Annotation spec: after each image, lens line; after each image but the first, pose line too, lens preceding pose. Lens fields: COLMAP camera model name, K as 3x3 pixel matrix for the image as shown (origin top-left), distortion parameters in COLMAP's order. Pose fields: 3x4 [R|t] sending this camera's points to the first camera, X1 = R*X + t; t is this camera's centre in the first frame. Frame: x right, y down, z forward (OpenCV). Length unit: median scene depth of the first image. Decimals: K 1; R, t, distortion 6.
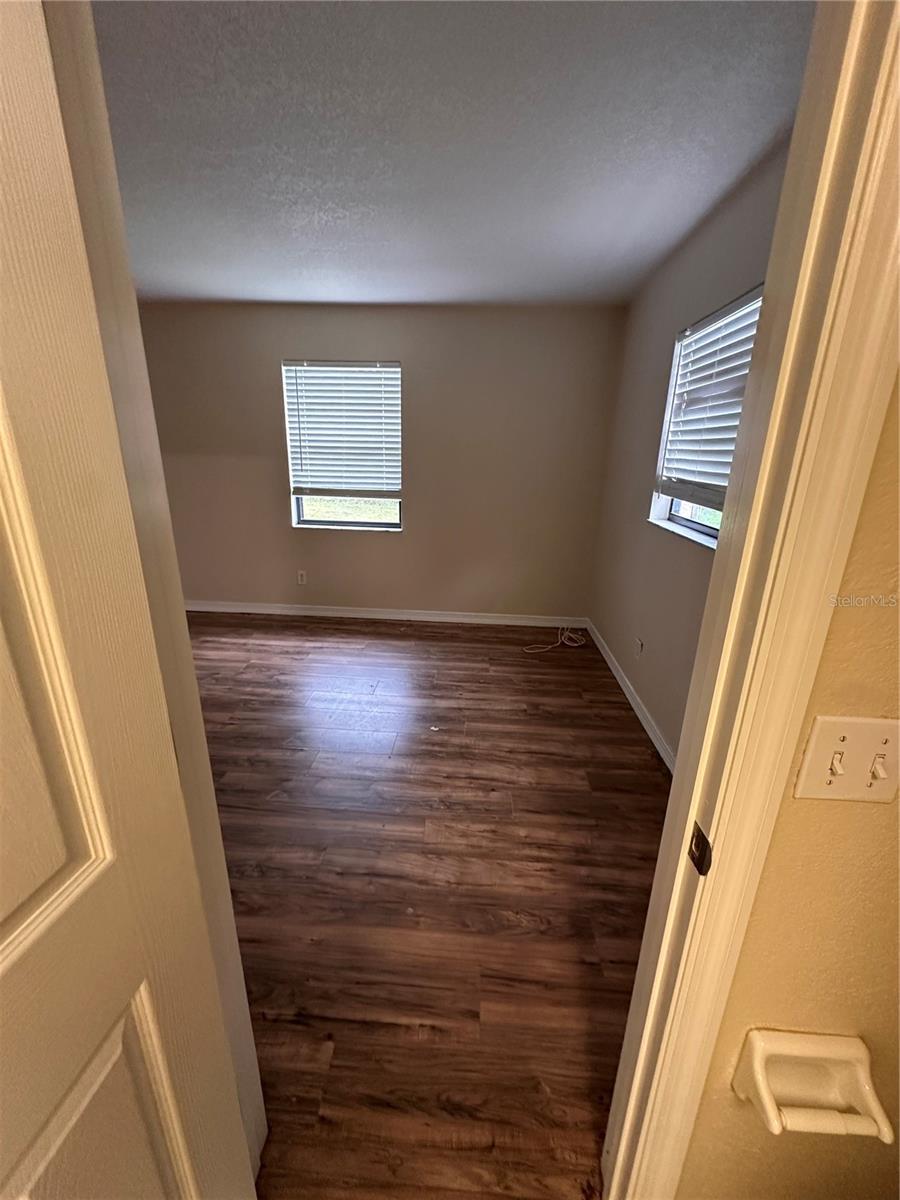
lens RADIAL K [[481.3, 0, 450.5], [0, 481.3, 594.0], [0, 0, 1]] dist [0.000448, -0.000361]
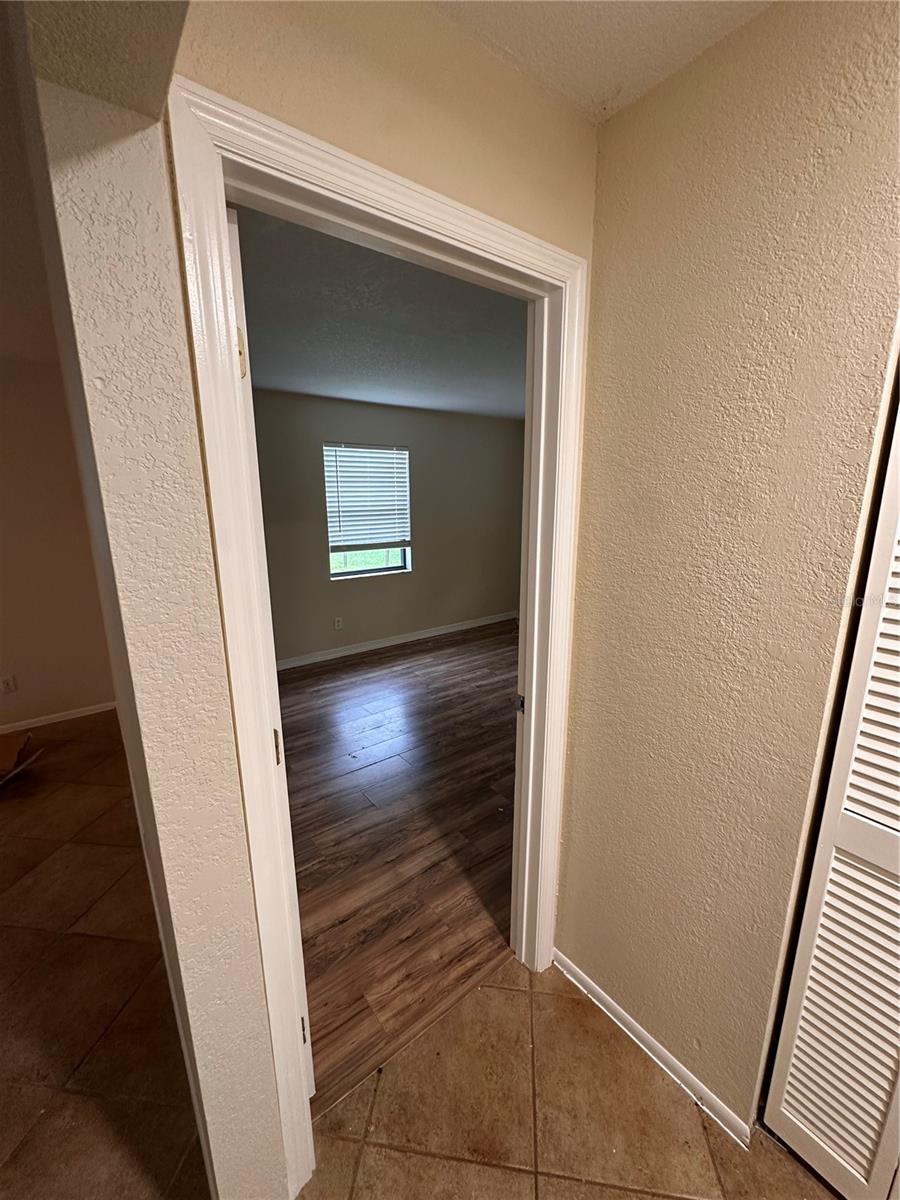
lens RADIAL K [[481.3, 0, 442.2], [0, 481.3, 607.0], [0, 0, 1]] dist [0.000448, -0.000361]
pose [[0.751458, -0.178069, 0.635297, -0.920563], [0.208824, 0.977580, 0.027003, -0.056591], [-0.625862, 0.112374, 0.771796, -0.047318]]
